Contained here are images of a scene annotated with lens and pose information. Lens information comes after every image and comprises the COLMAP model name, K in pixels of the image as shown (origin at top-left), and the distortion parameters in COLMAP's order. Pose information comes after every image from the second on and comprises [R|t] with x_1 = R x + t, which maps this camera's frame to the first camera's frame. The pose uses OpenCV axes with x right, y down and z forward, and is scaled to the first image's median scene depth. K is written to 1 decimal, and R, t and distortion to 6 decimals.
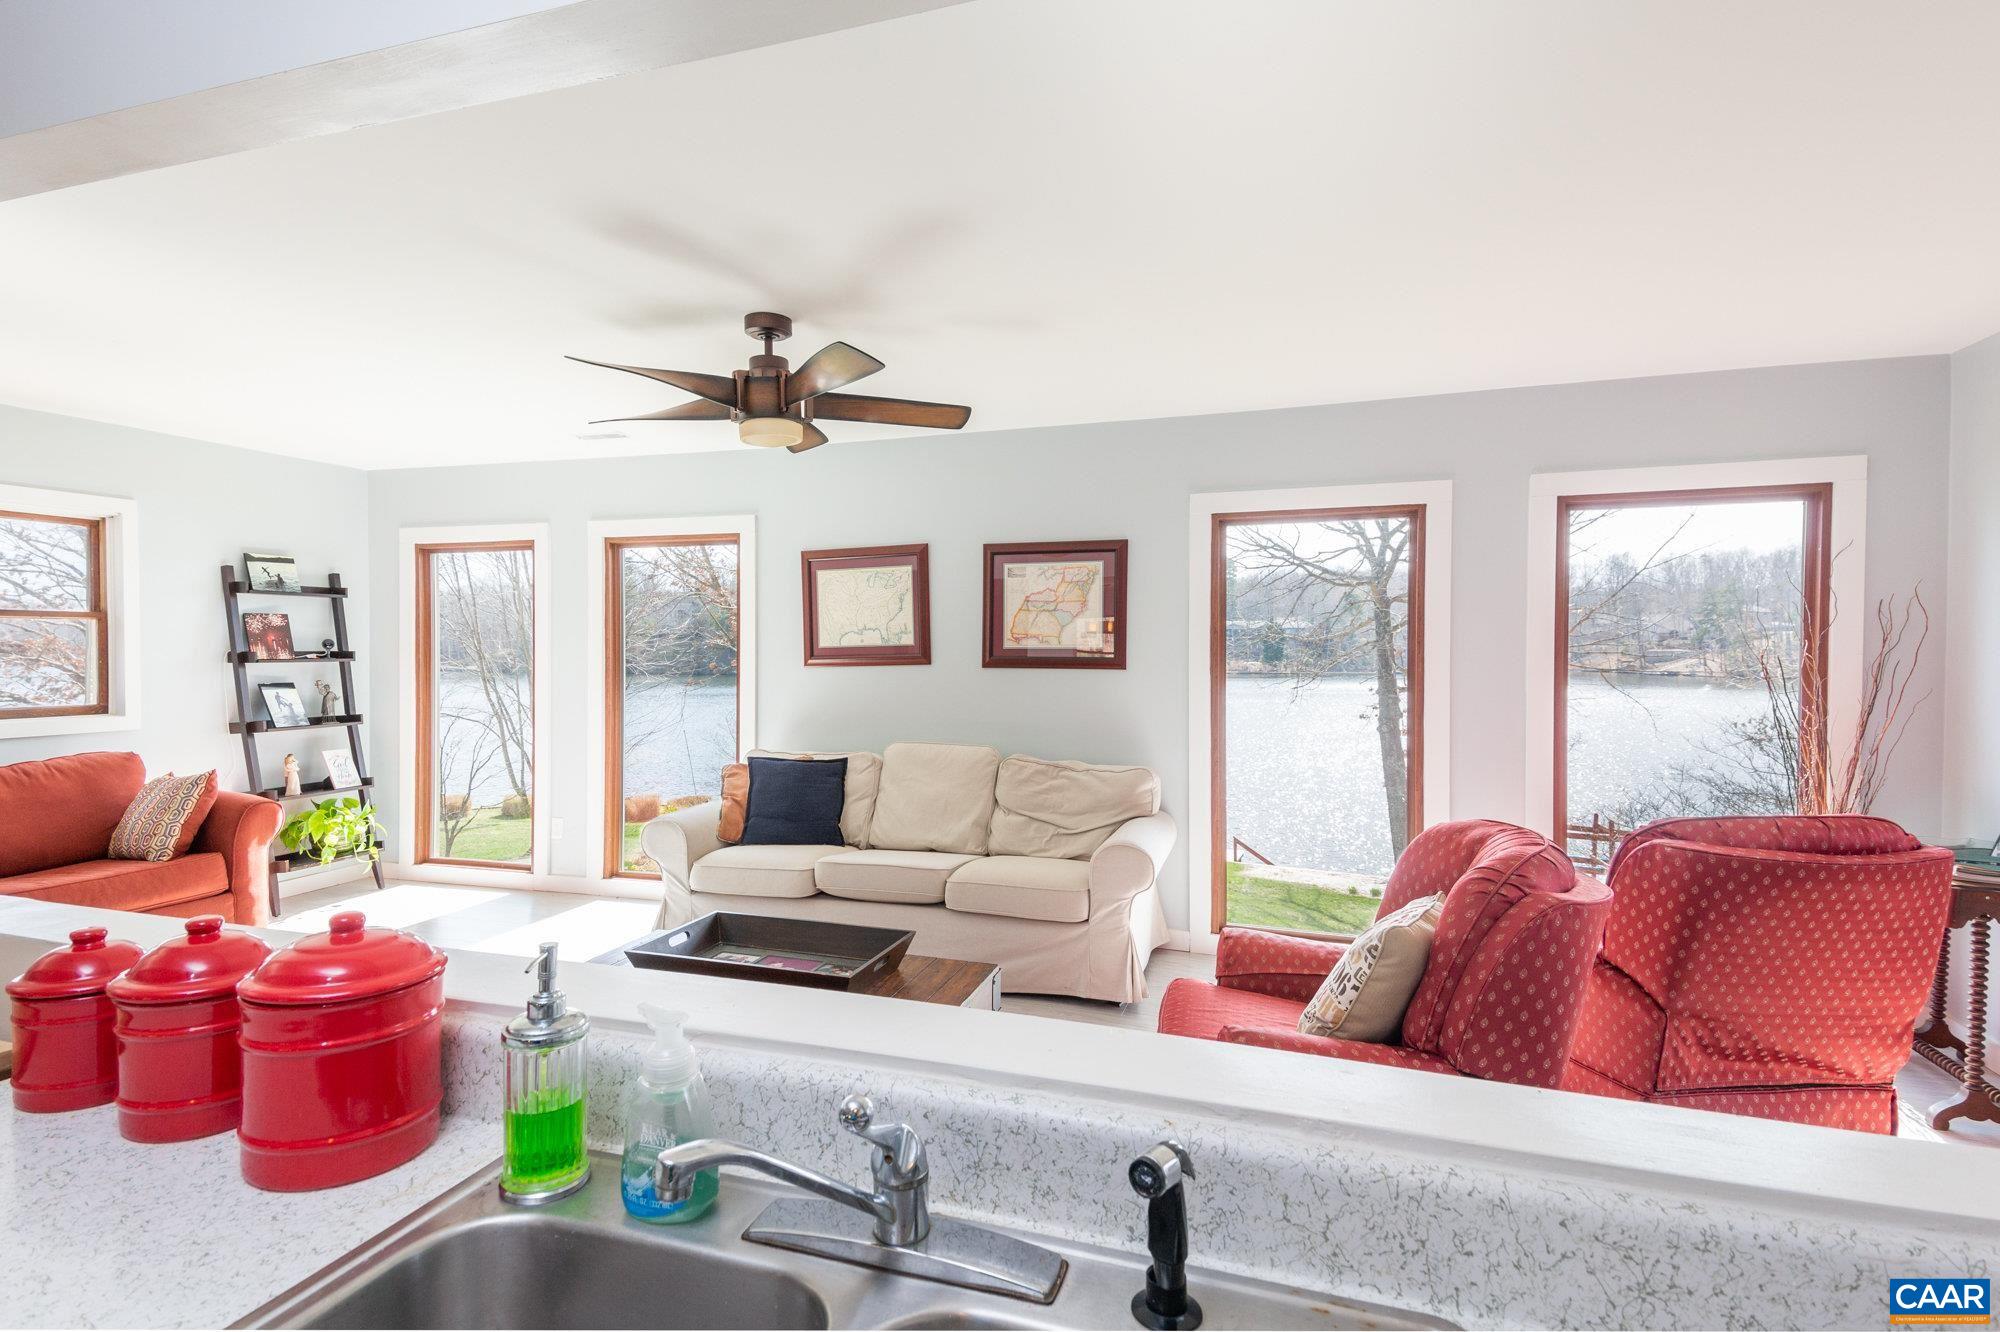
lens RADIAL K [[1081.7, 0, 990.7], [0, 1081.7, 669.4], [0, 0, 1]] dist [-0.006735, -0.004359]
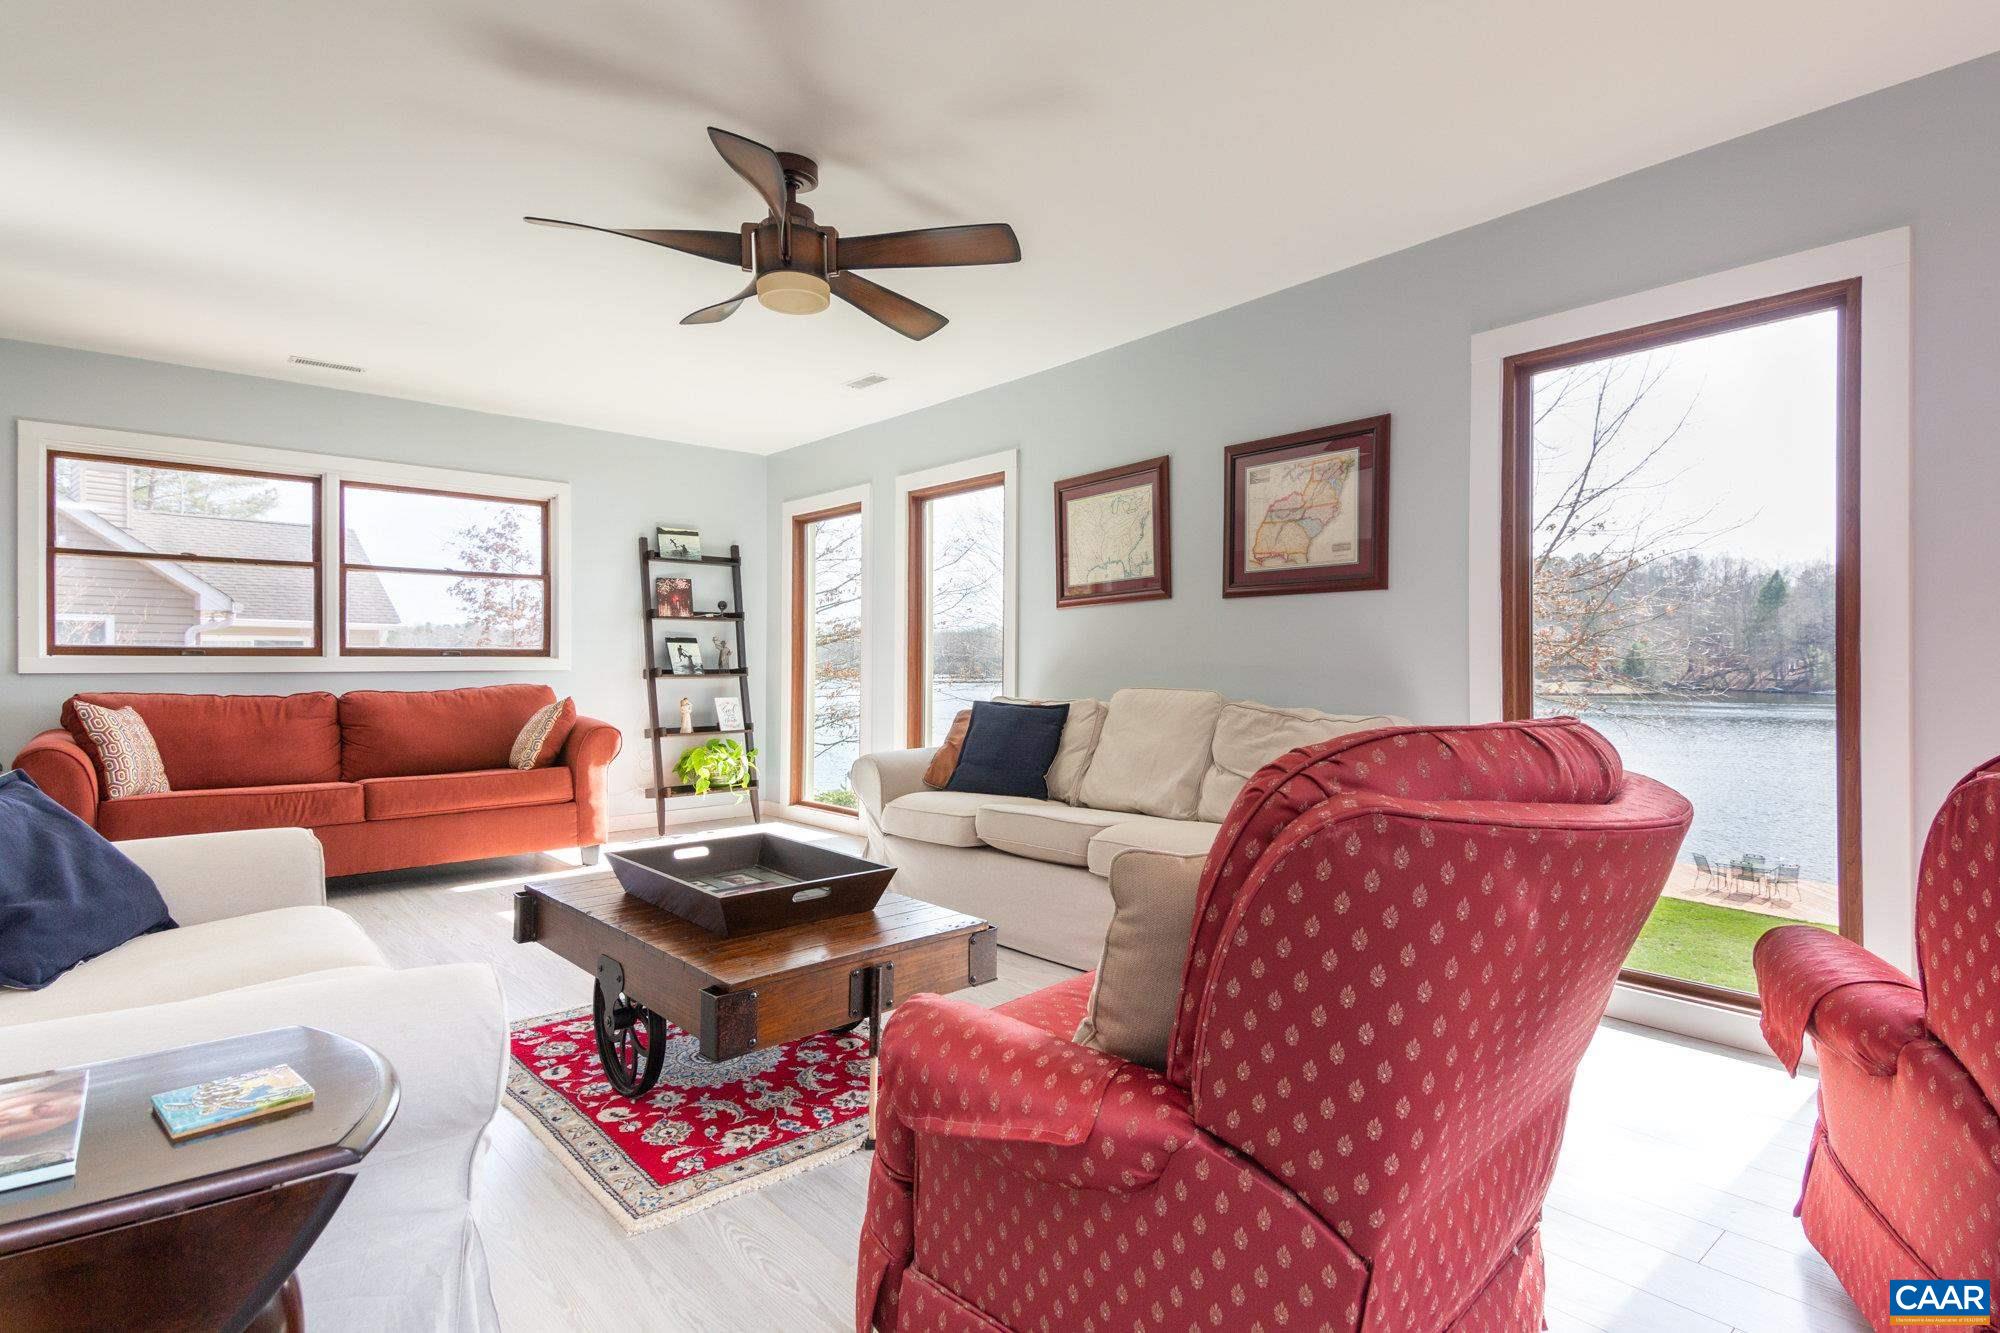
lens RADIAL K [[1038.6, 0, 1010.6], [0, 1038.6, 663.9], [0, 0, 1]] dist [0.001412, -0.004081]
pose [[0.858786, 0.002932, -0.512327, 0.254786], [-0.014947, 0.999701, -0.019333, 0.065202], [0.512117, 0.024261, 0.858573, 0.242539]]
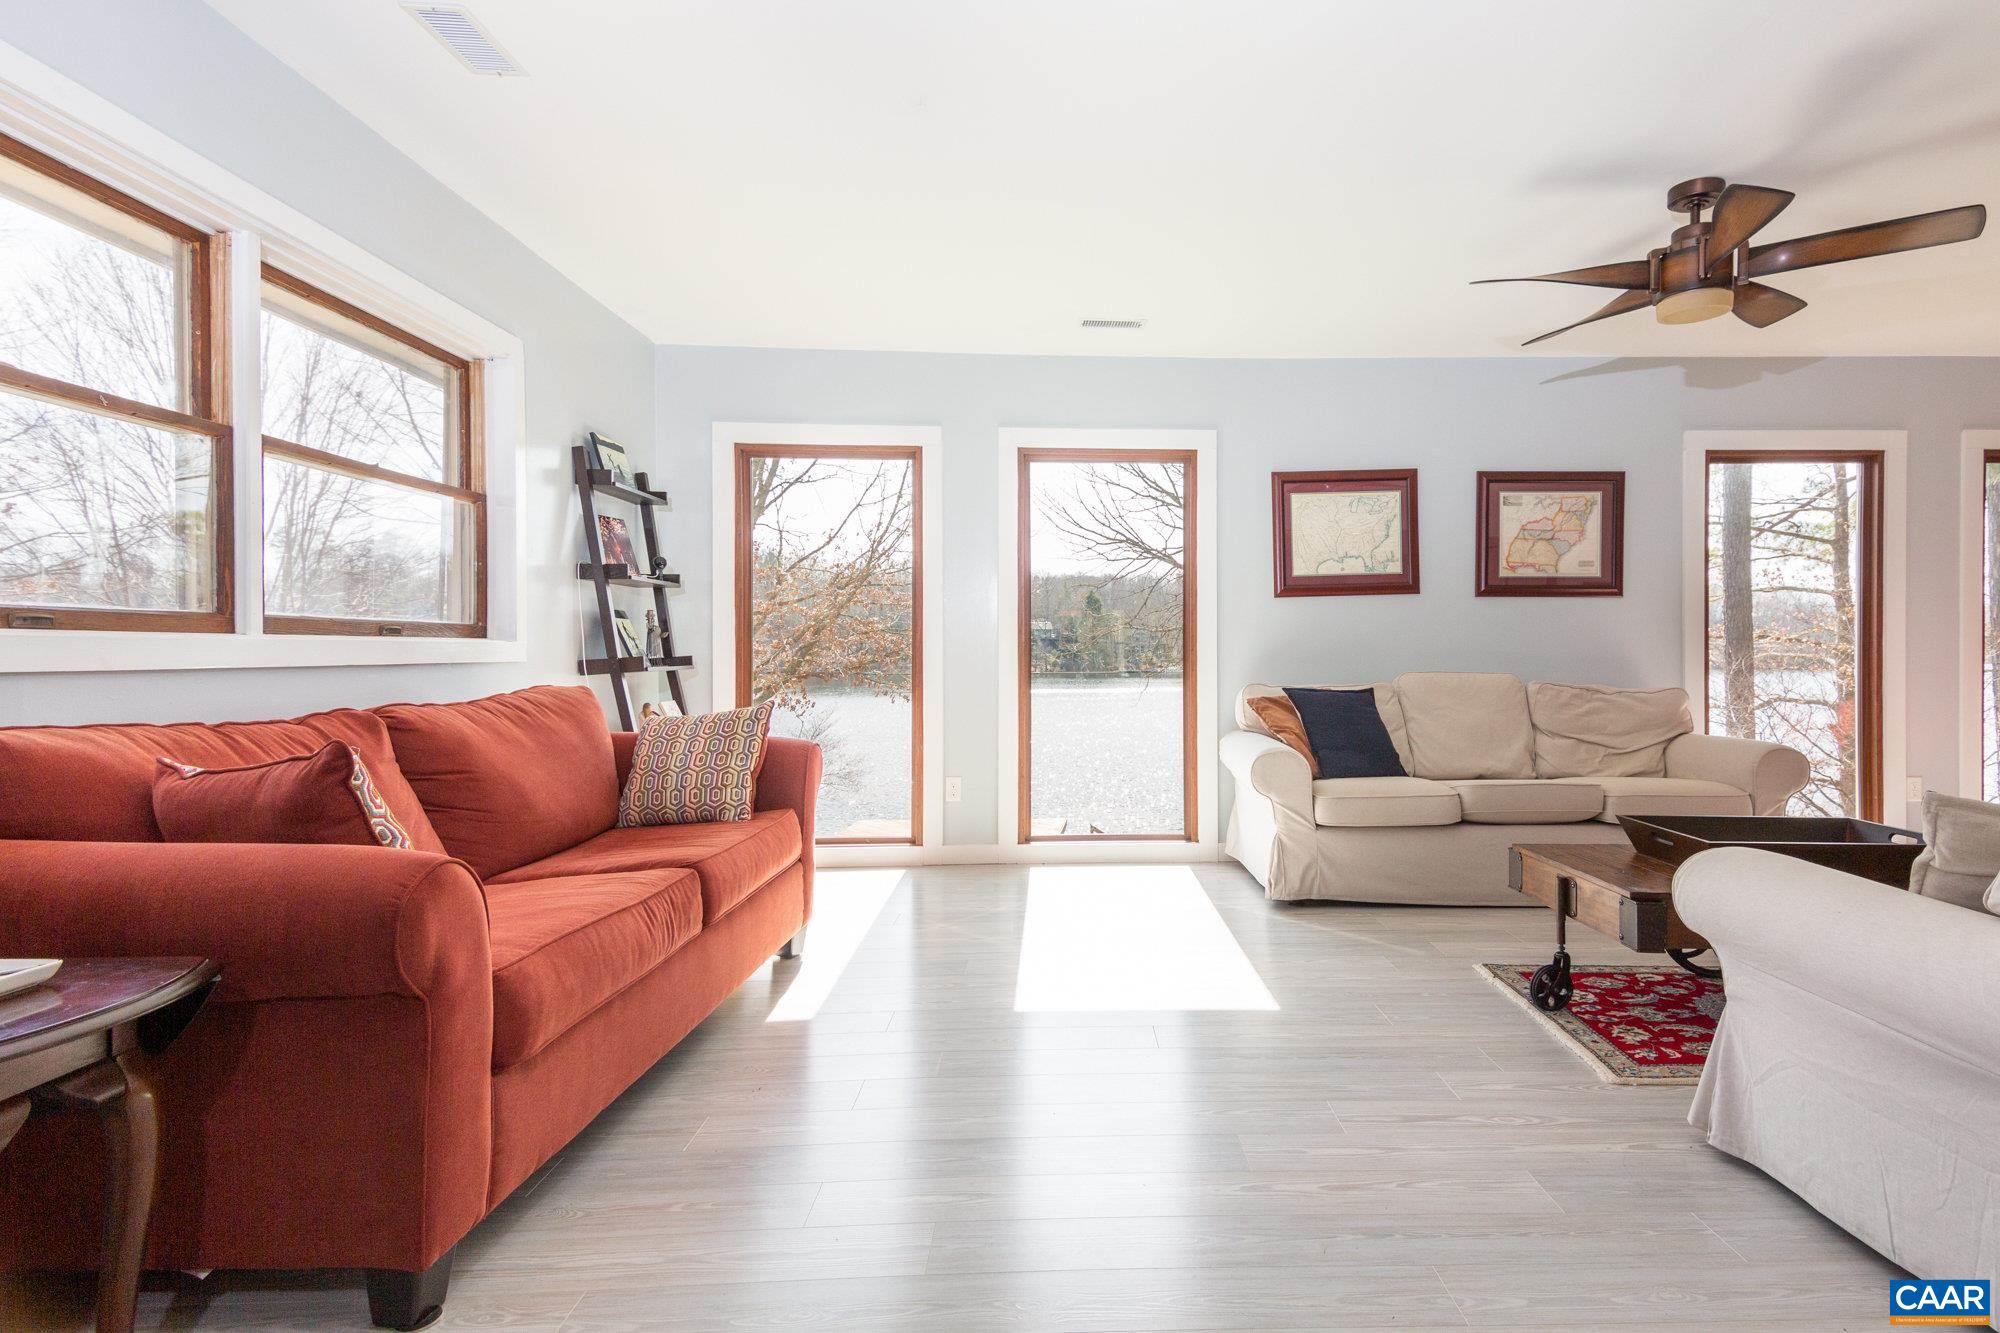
lens RADIAL K [[1127.0, 0, 1006.5], [0, 1127.0, 677.3], [0, 0, 1]] dist [0.000396, -0.003738]
pose [[0.938124, -0.004129, 0.346275, -0.759108], [0.007057, 0.999949, -0.007196, 0.075719], [-0.346227, 0.009195, 0.938106, 0.182901]]
